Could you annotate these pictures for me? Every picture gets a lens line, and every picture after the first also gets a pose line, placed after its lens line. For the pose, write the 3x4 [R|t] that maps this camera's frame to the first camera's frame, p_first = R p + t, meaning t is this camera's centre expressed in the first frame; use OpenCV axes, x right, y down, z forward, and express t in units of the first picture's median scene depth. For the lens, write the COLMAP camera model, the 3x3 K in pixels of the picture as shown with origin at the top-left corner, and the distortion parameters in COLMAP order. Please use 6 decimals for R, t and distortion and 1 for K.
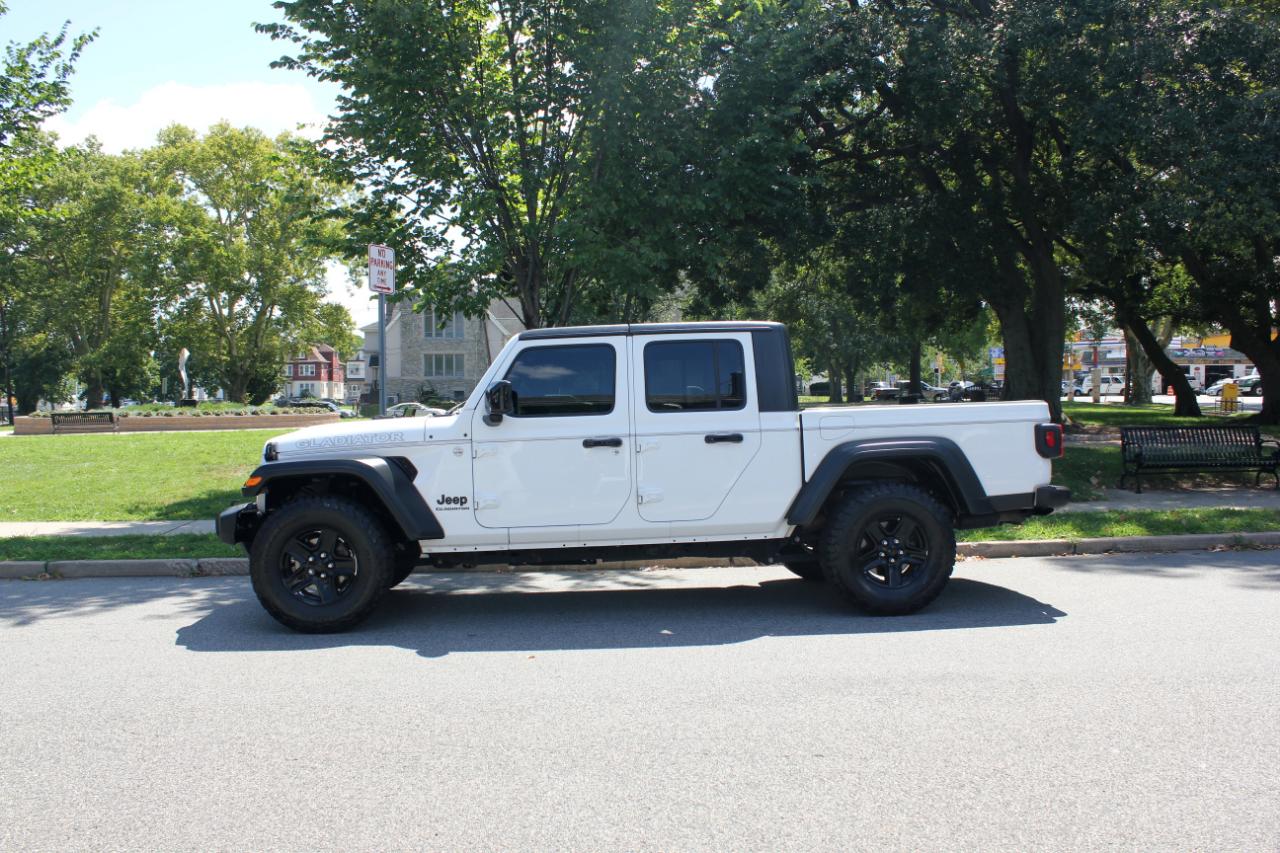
lens RADIAL K [[1036.3, 0, 607.0], [0, 1036.3, 435.5], [0, 0, 1]] dist [-0.127319, 0.068992]
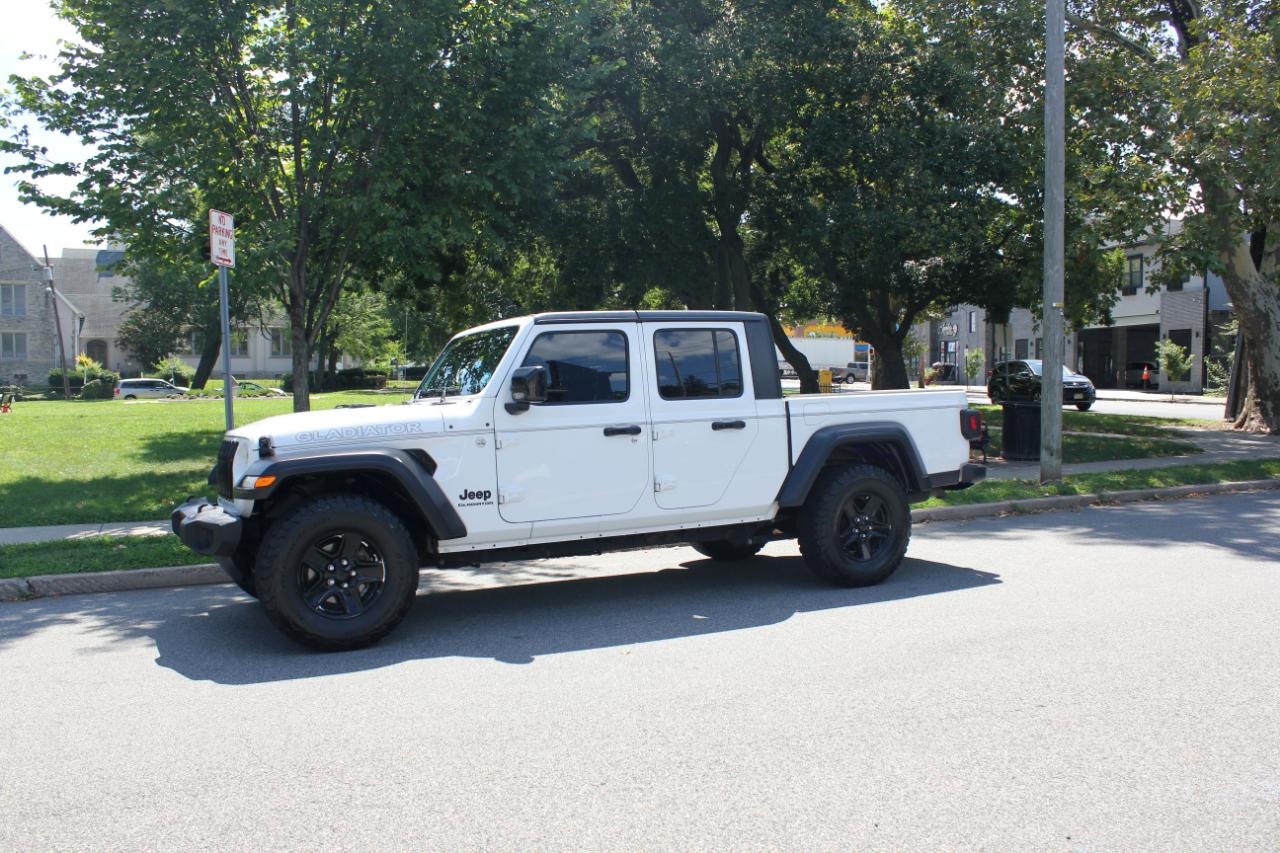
lens RADIAL K [[1036.3, 0, 610.6], [0, 1036.3, 455.6], [0, 0, 1]] dist [-0.127319, 0.068992]
pose [[0.920738, -0.021843, 0.389570, -0.395271], [0.008450, 0.999314, 0.036060, -0.004927], [-0.390091, -0.029909, 0.920291, 0.098080]]
